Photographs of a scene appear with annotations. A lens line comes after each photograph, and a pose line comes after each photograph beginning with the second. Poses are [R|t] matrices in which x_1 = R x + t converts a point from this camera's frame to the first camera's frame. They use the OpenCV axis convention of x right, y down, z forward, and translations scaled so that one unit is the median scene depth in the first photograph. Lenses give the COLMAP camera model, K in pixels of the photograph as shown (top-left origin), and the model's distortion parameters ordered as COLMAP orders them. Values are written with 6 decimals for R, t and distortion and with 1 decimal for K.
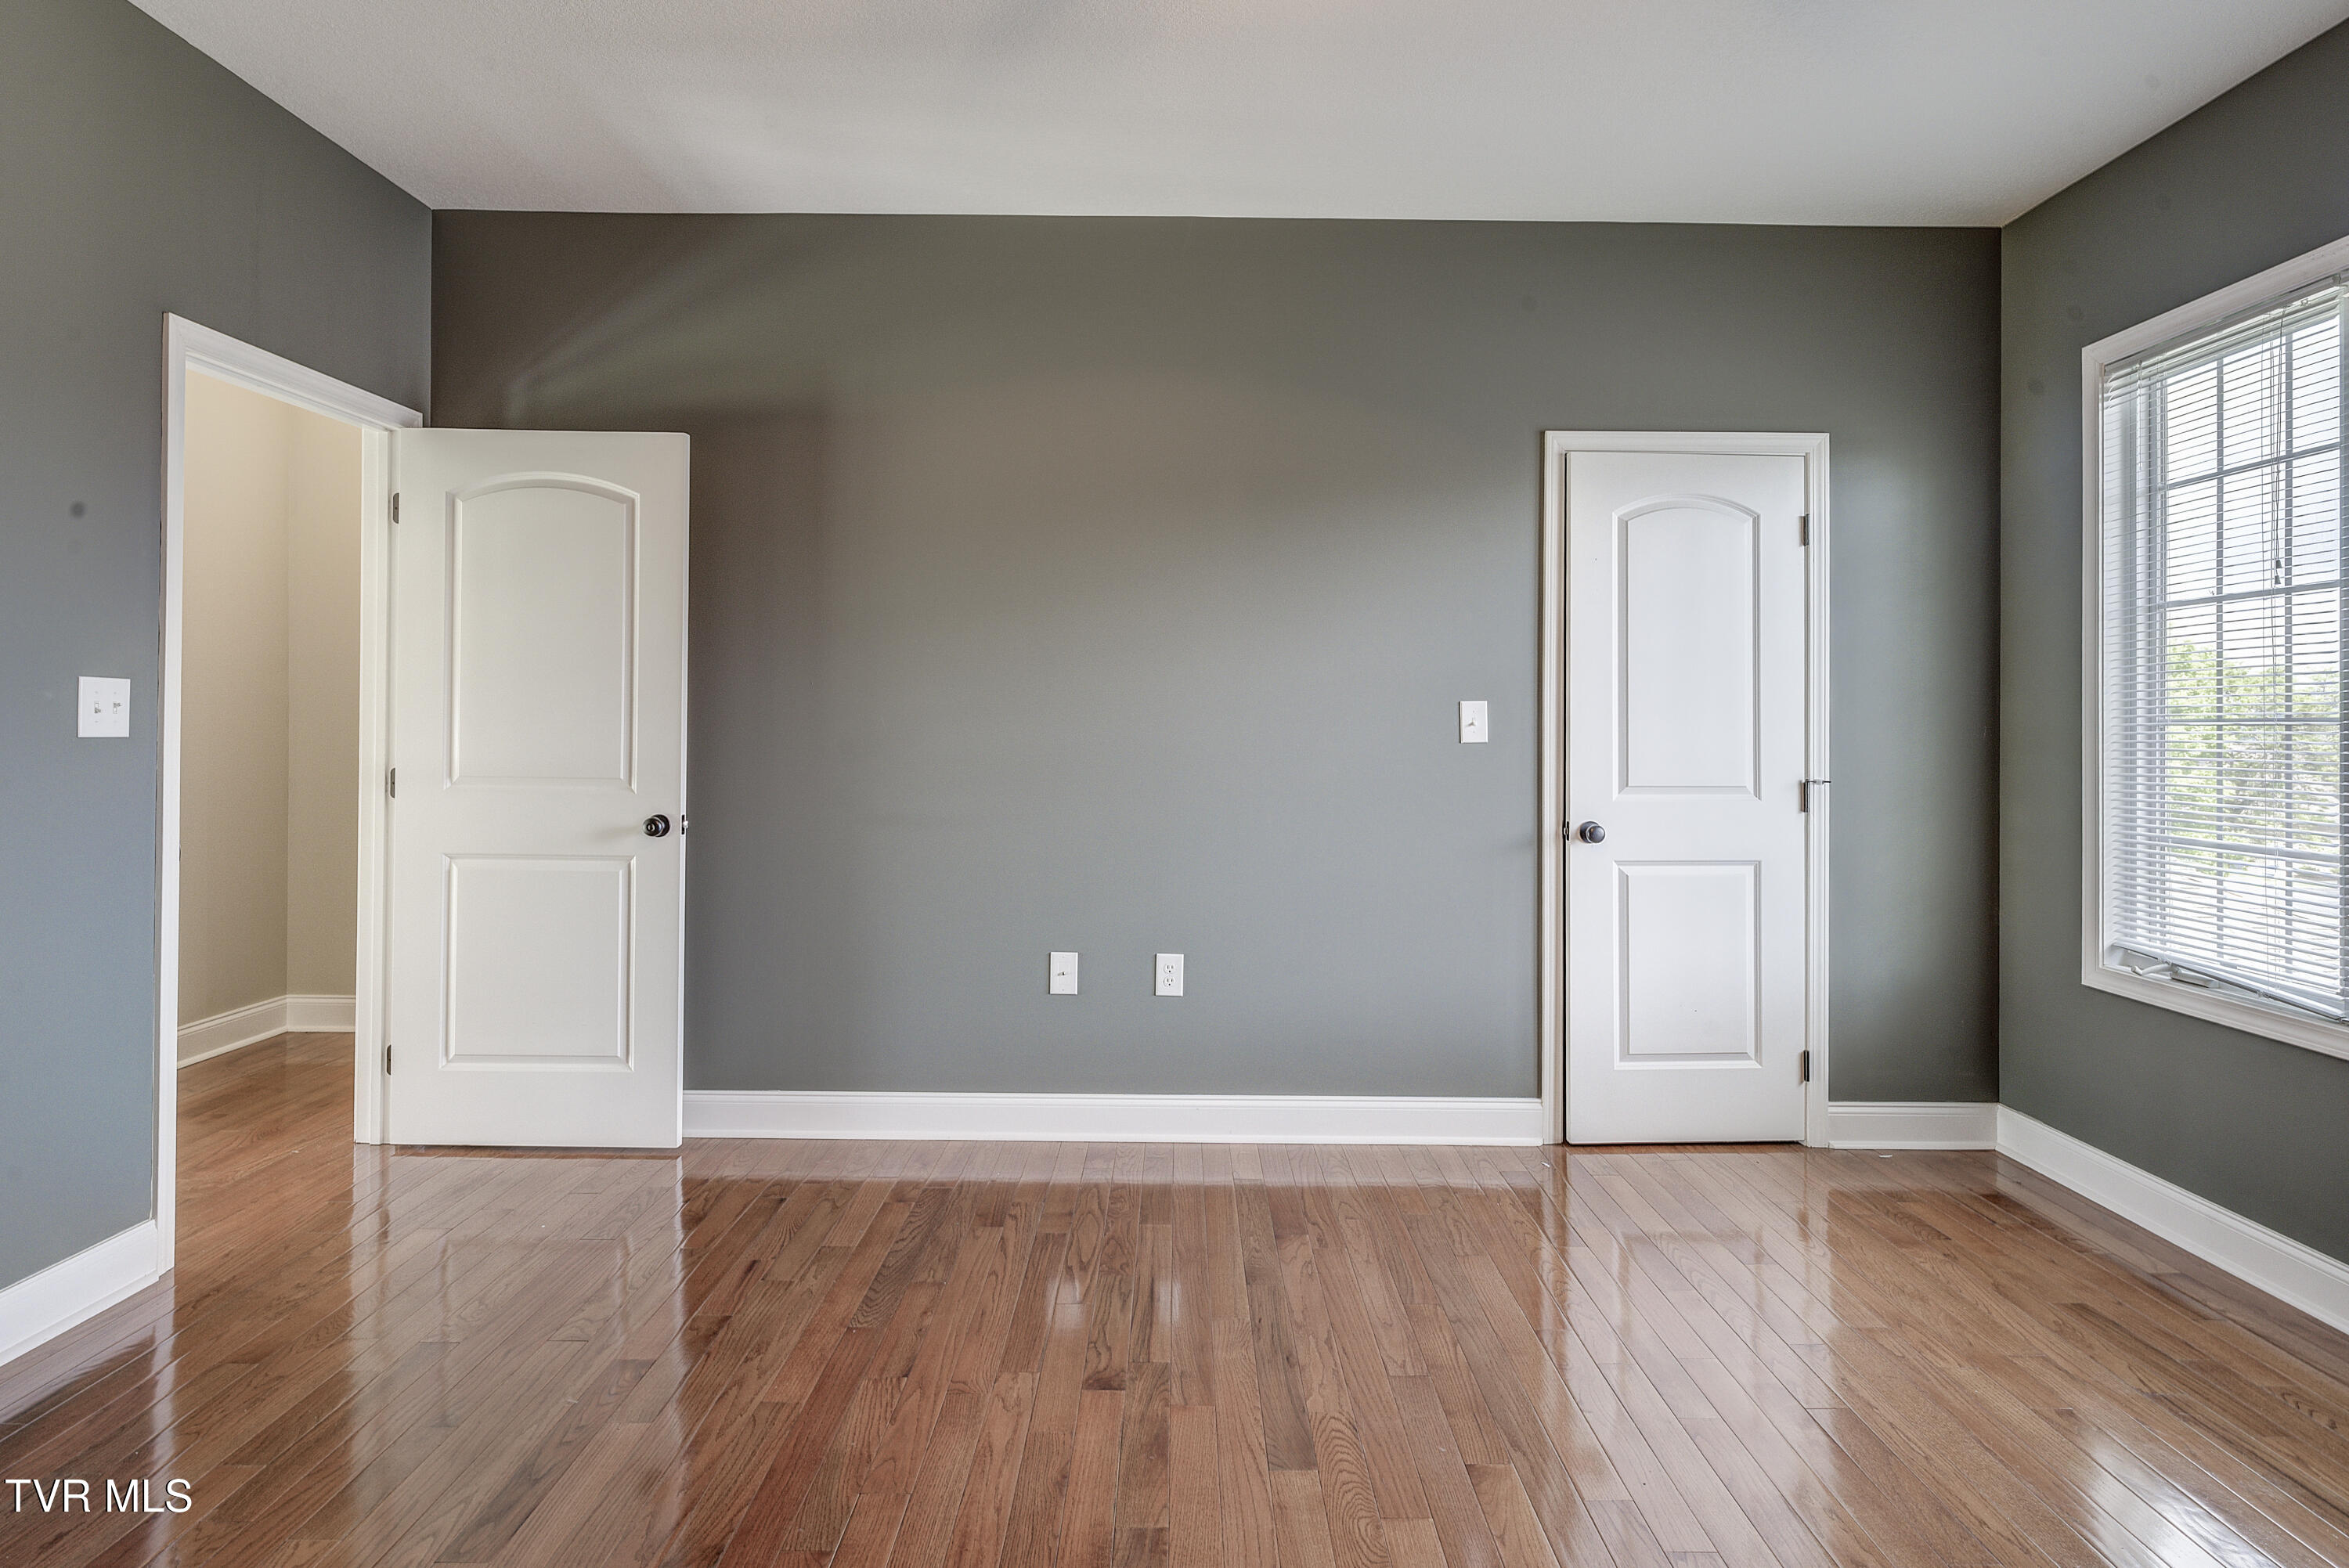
lens RADIAL K [[1277.6, 0, 1172.6], [0, 1277.6, 722.4], [0, 0, 1]] dist [0.000666, 0.000309]
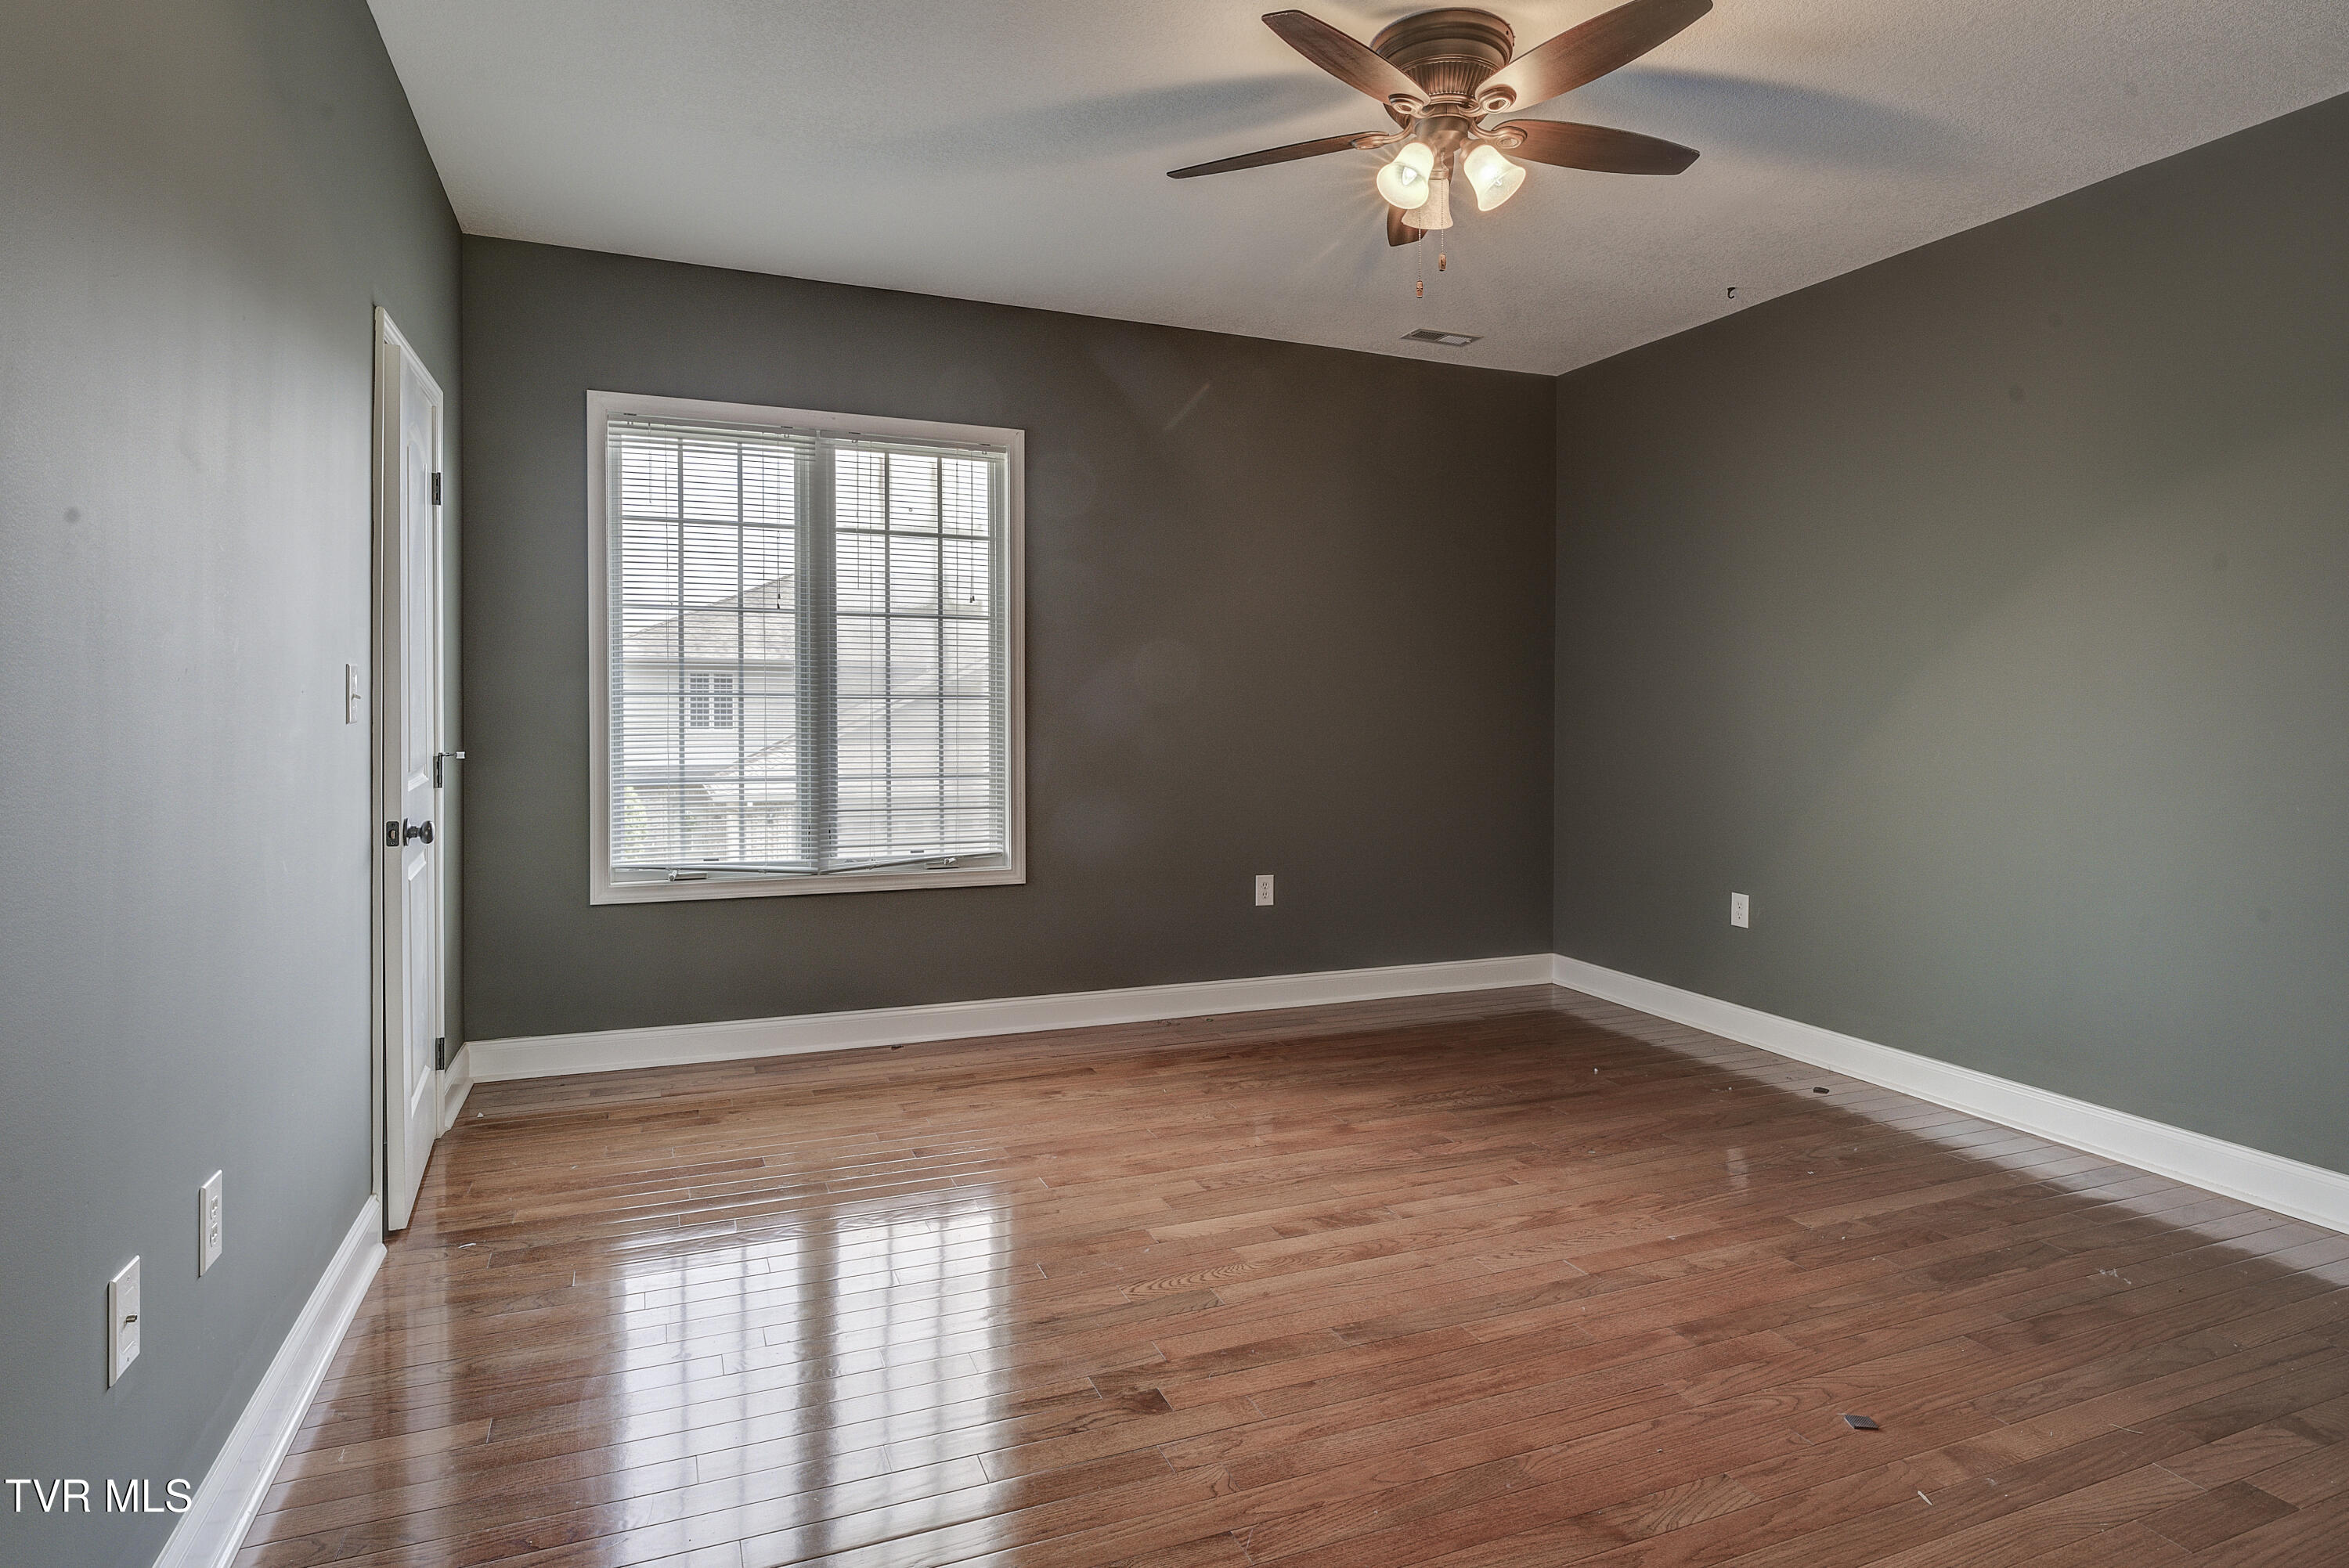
lens RADIAL K [[1277.6, 0, 1172.6], [0, 1277.6, 722.4], [0, 0, 1]] dist [0.000666, 0.000309]
pose [[-0.375599, -0.022507, 0.926509, -0.680868], [-0.012876, 0.999735, 0.019065, -0.003599], [-0.926693, -0.004769, -0.375789, 0.986940]]
